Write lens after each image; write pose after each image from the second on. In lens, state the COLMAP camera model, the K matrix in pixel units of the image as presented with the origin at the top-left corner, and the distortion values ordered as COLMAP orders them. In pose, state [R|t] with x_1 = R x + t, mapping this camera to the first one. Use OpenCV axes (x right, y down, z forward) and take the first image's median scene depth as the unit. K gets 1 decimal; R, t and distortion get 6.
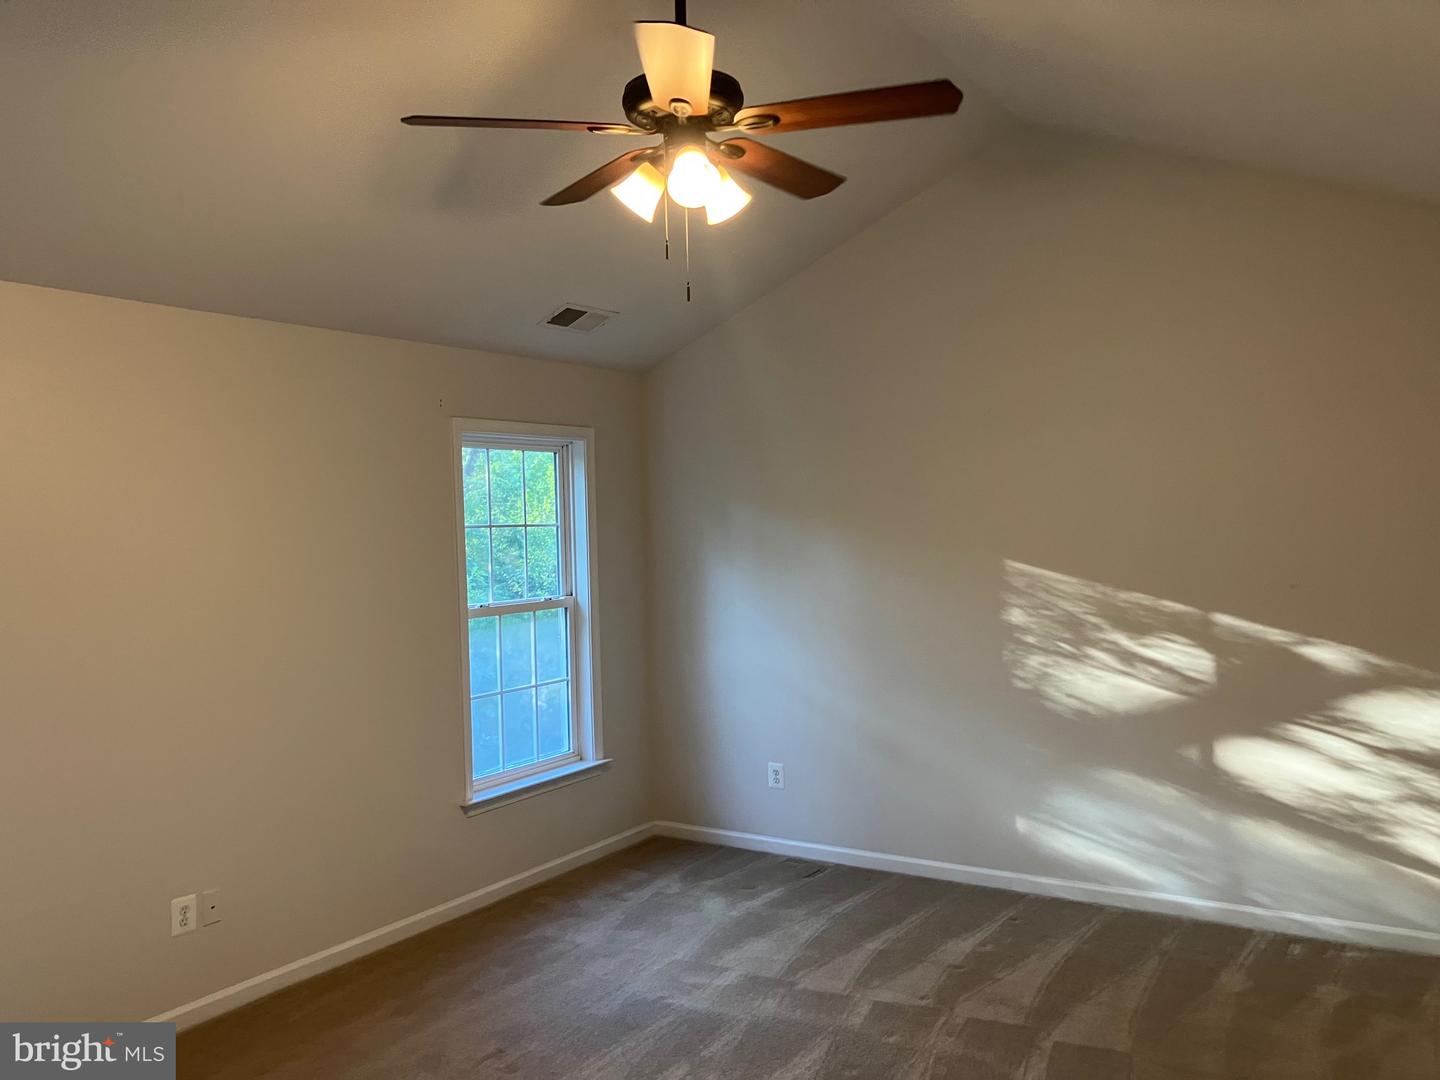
lens RADIAL K [[1185.5, 0, 720.0], [0, 1185.5, 540.0], [0, 0, 1]] dist [-0.001937, -0.000885]
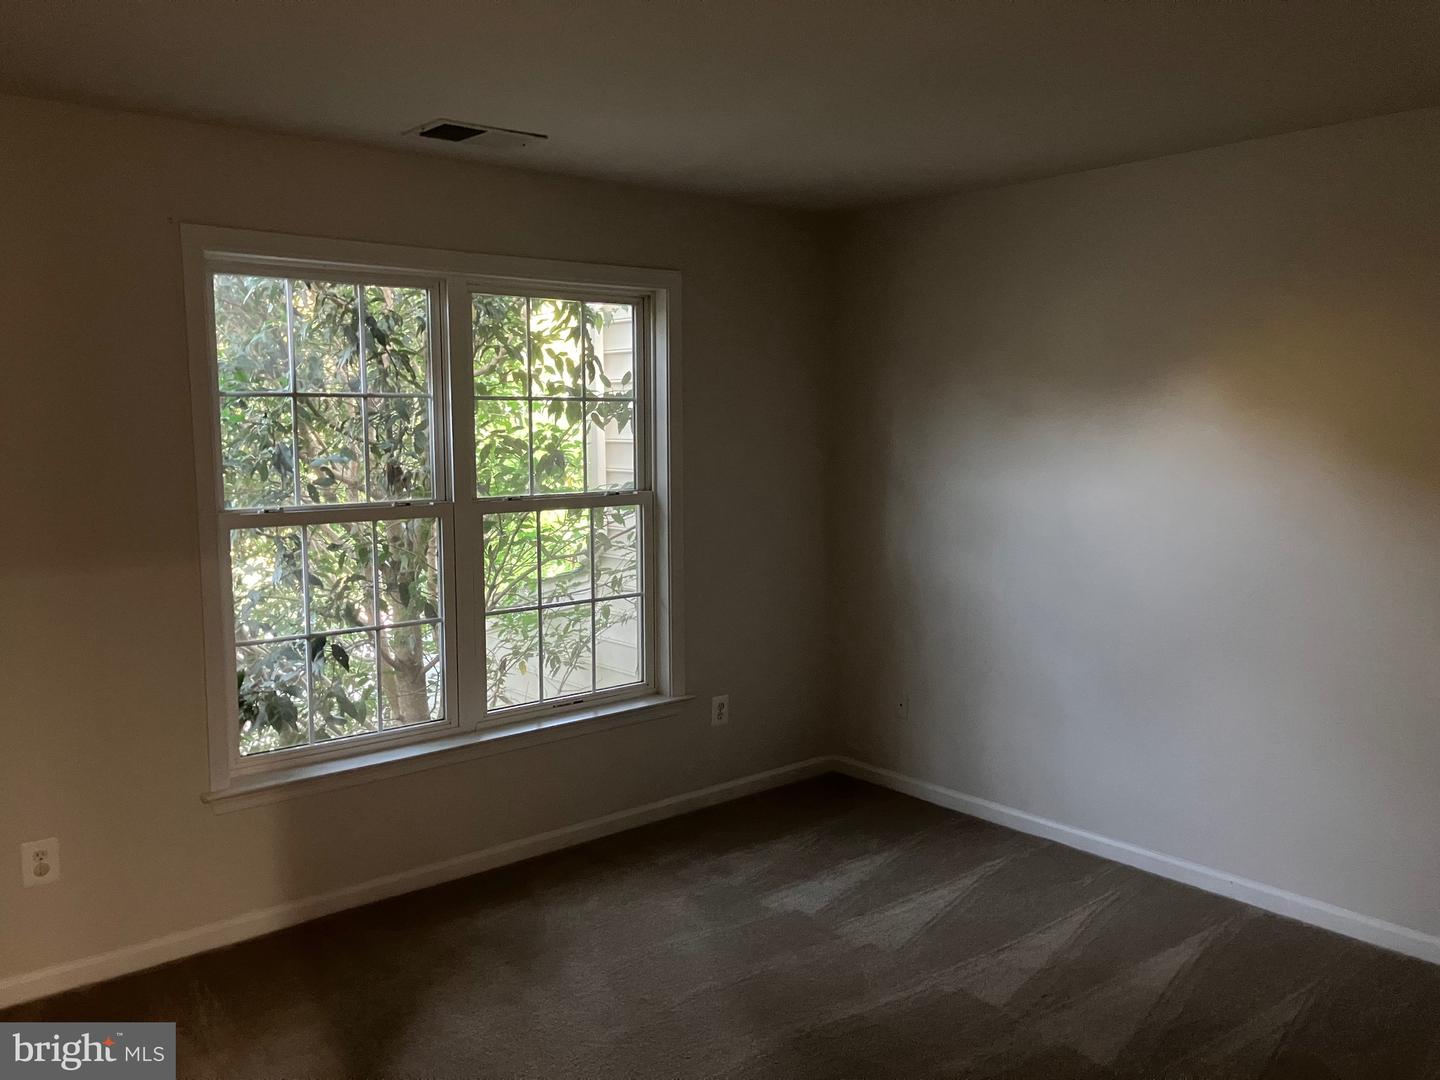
lens RADIAL K [[1185.5, 0, 720.0], [0, 1185.5, 540.0], [0, 0, 1]] dist [-0.001937, -0.000885]
pose [[0.952155, 0.061254, -0.299413, 0.158775], [-0.029991, 0.993707, 0.107920, -0.005533], [0.304140, -0.093777, 0.948000, 0.266610]]
